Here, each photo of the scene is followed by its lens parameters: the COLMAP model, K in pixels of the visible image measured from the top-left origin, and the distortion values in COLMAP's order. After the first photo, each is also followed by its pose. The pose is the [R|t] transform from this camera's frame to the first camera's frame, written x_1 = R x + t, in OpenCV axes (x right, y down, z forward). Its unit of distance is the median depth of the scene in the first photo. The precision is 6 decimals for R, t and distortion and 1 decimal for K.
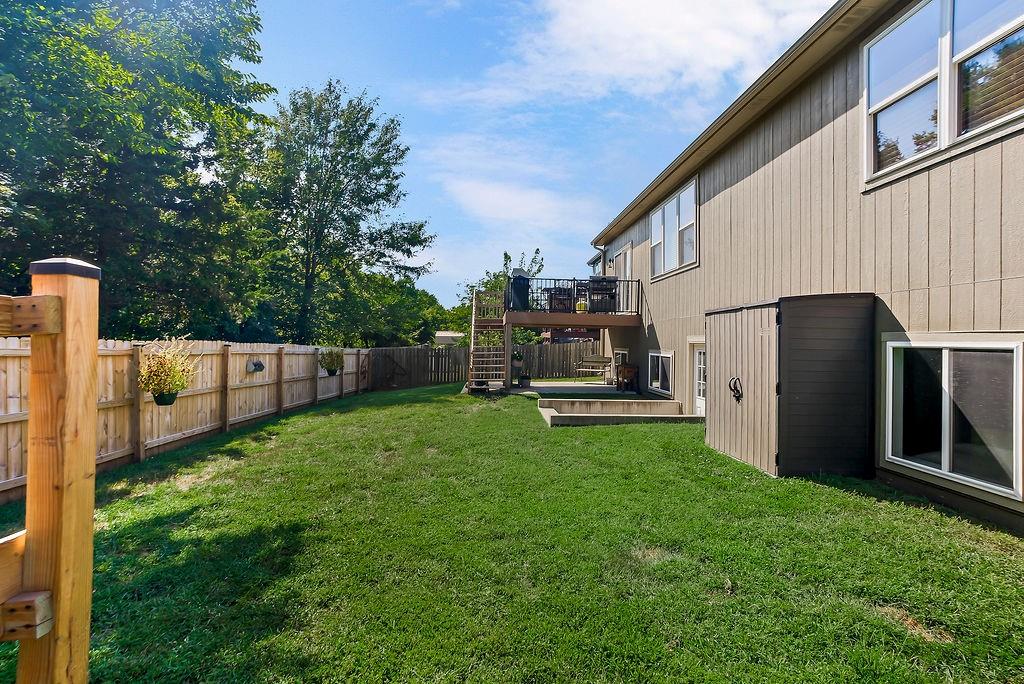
lens RADIAL K [[473.9, 0, 513.0], [0, 473.9, 330.4], [0, 0, 1]] dist [0.000098, 0.000078]
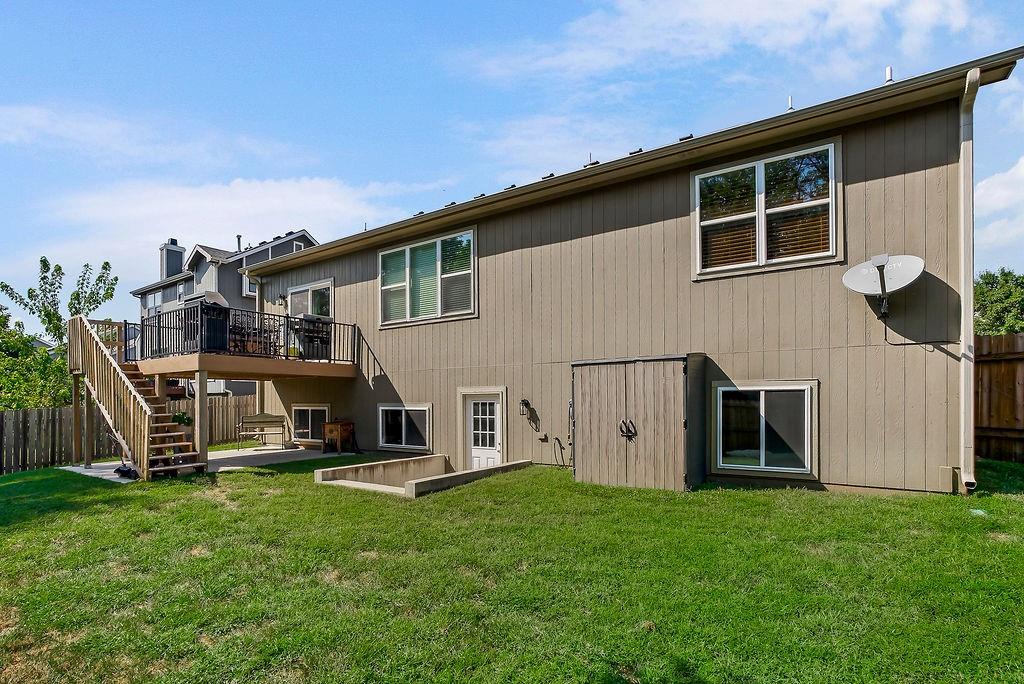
lens RADIAL K [[500.3, 0, 511.6], [0, 500.3, 395.0], [0, 0, 1]] dist [-0.023049, -0.000144]
pose [[0.603670, -0.015409, 0.797086, -0.774572], [0.000237, 0.999817, 0.019149, 0.016864], [-0.797235, -0.011371, 0.603563, 0.545088]]
